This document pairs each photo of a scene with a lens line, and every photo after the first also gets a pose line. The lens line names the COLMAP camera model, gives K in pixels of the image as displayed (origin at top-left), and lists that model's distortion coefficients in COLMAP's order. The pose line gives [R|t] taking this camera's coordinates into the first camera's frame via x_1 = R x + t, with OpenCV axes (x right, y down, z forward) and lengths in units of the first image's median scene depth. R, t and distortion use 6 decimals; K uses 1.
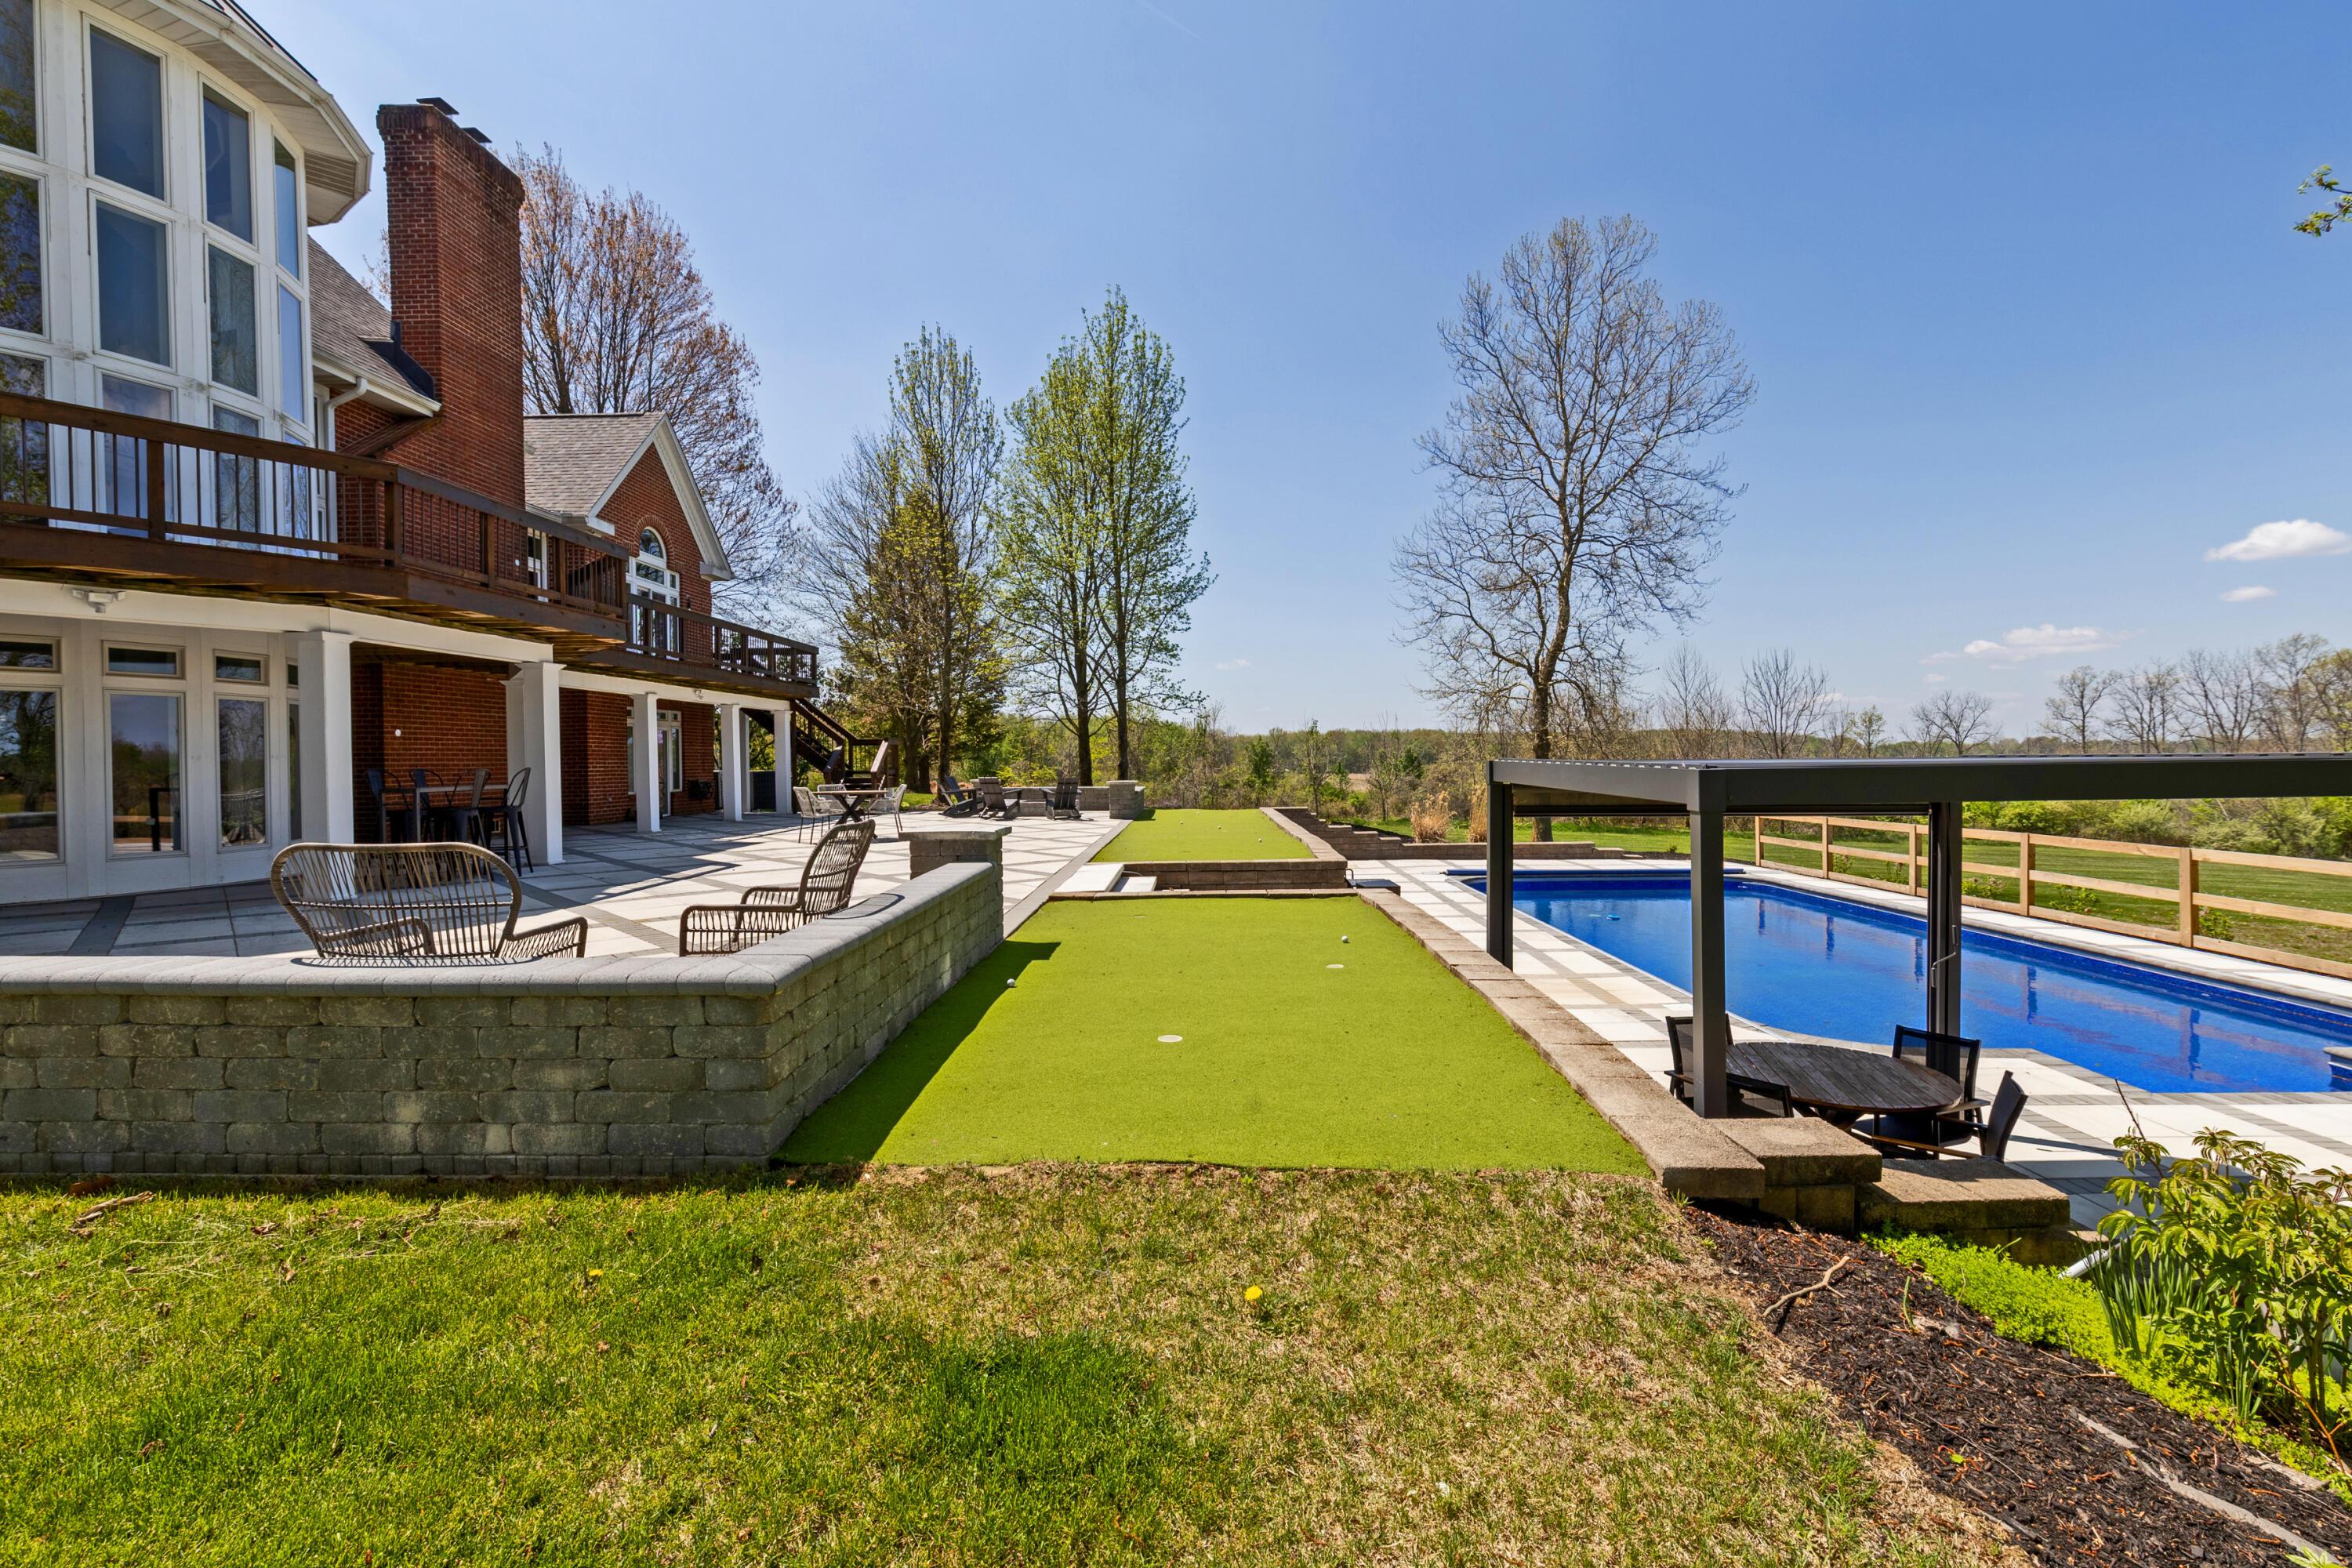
lens RADIAL K [[1023.0, 0, 1196.4], [0, 1023.0, 769.9], [0, 0, 1]] dist [0.005202, -0.000224]
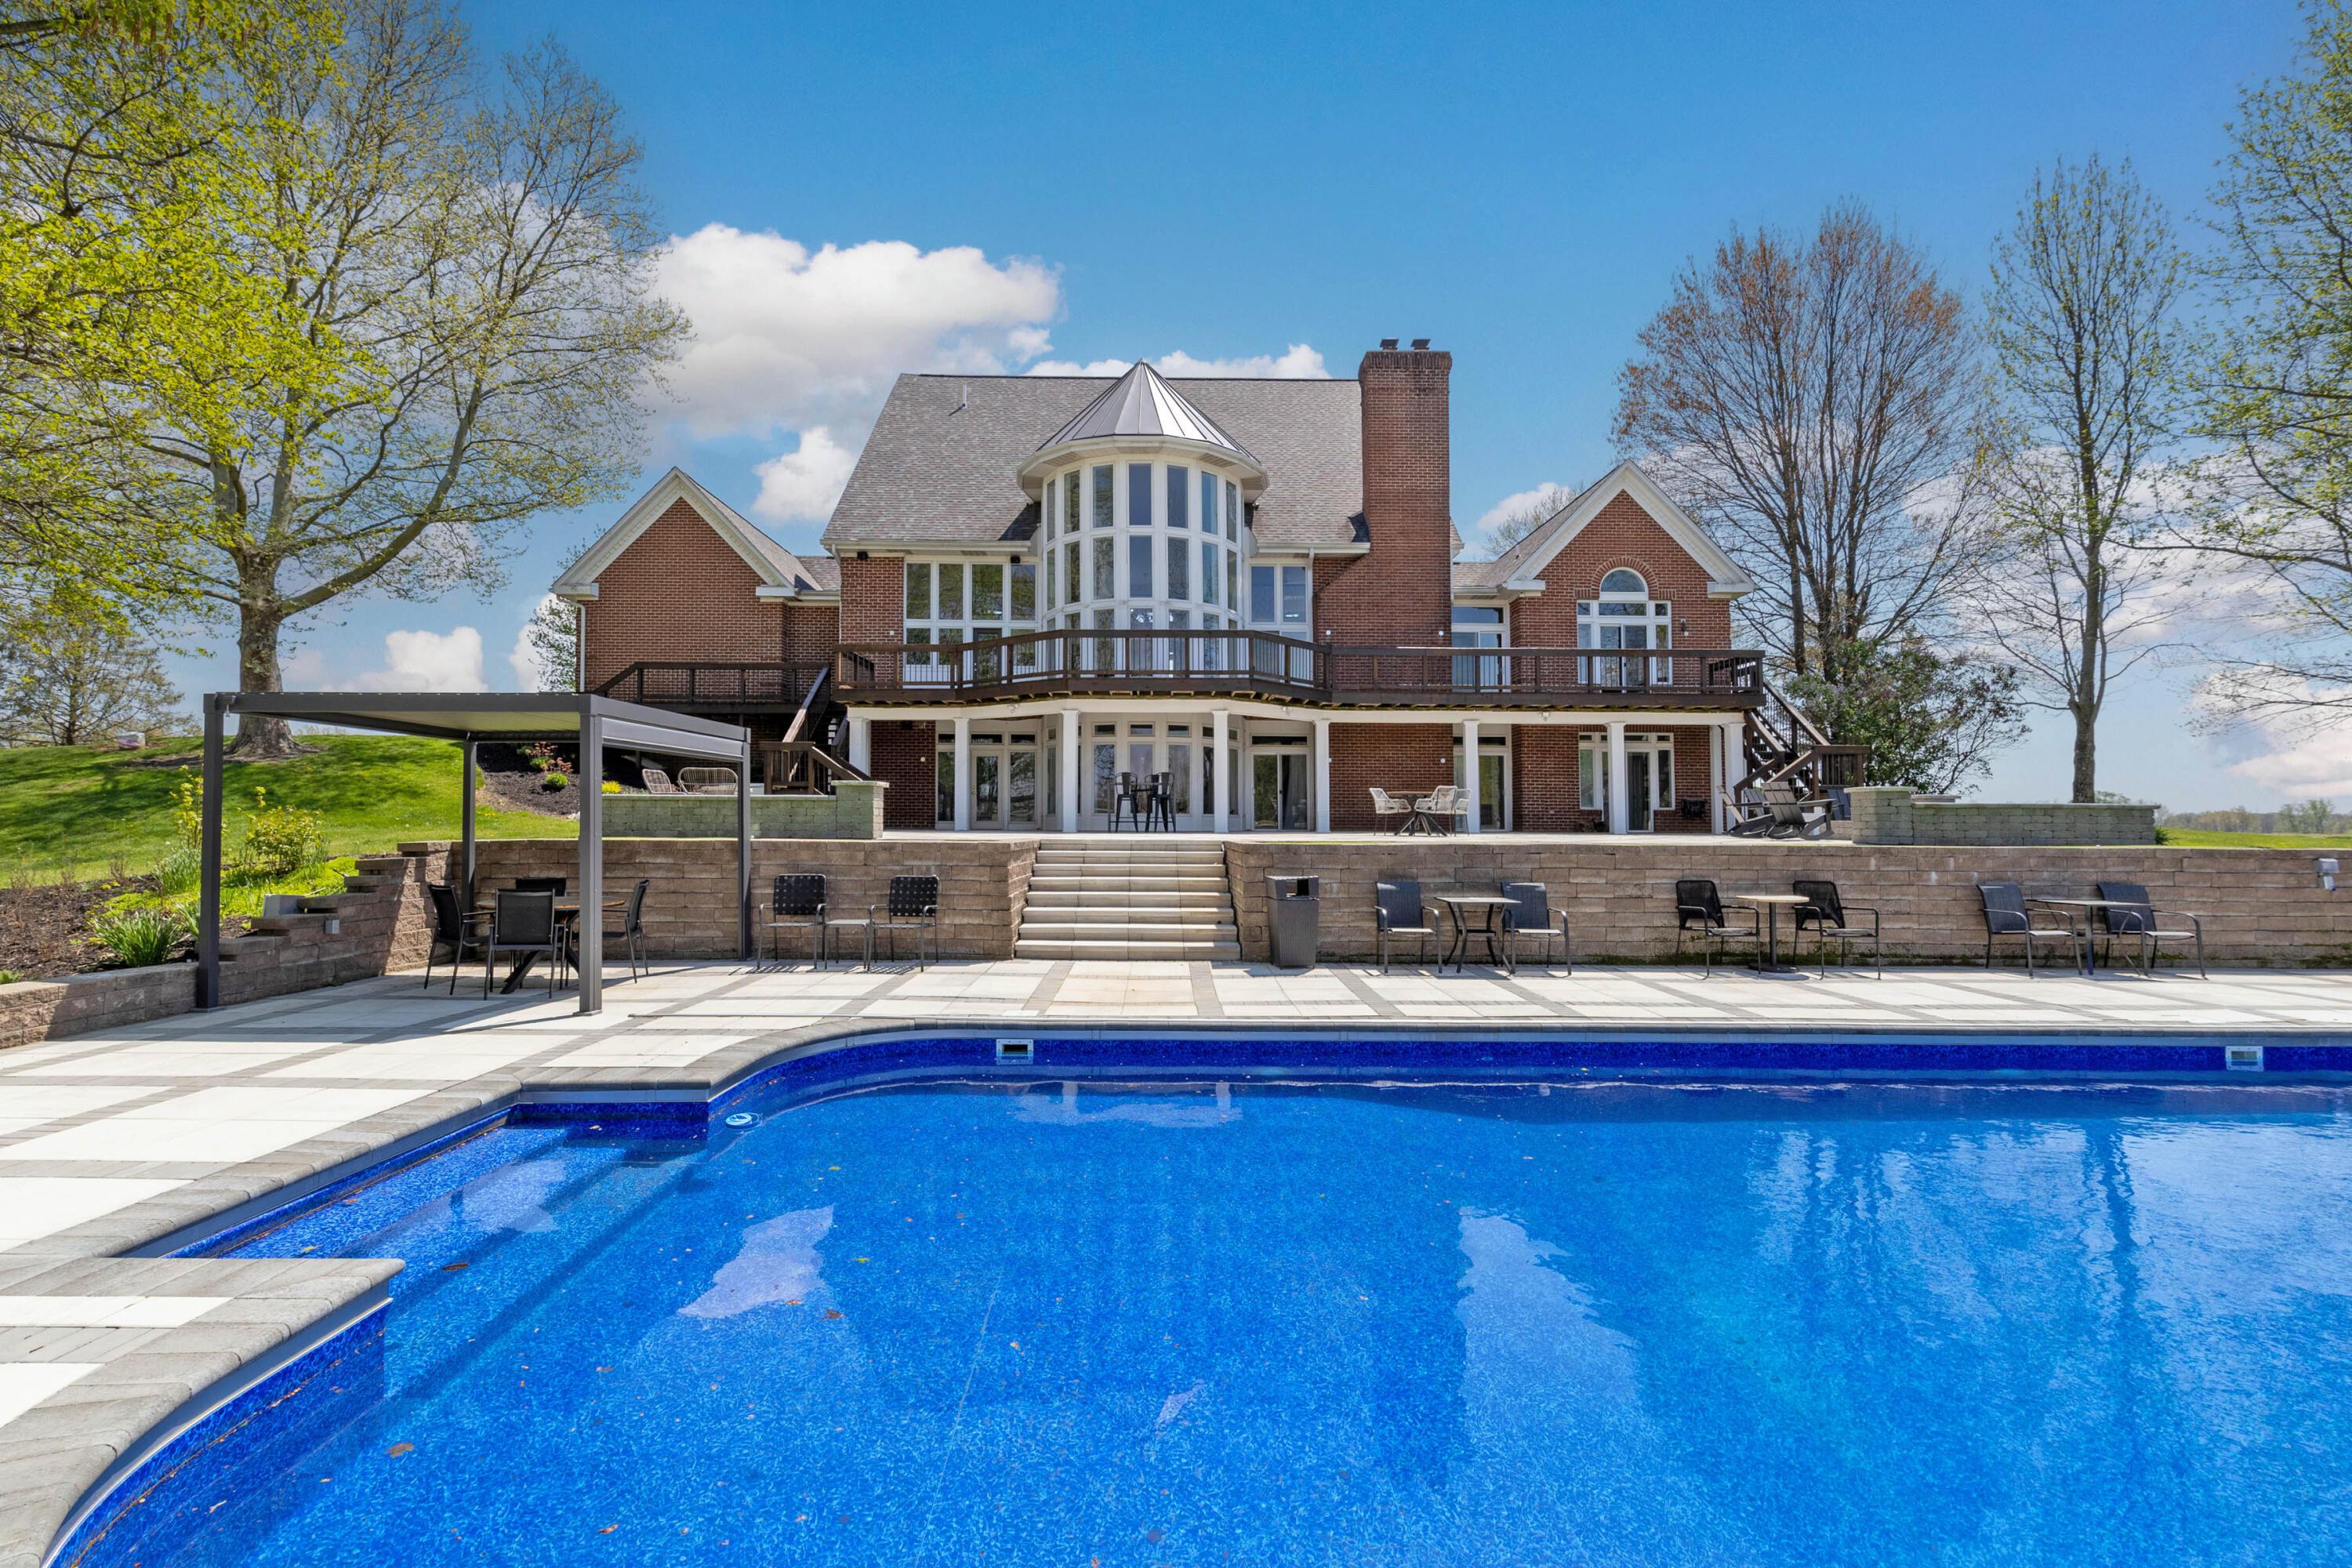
lens RADIAL K [[1023.0, 0, 1182.8], [0, 1023.0, 783.2], [0, 0, 1]] dist [0.005202, -0.000224]
pose [[0.006398, -0.018683, -0.999805, 1.025117], [-0.016072, 0.999694, -0.018784, 0.042606], [0.999850, 0.016189, 0.006096, 0.956662]]
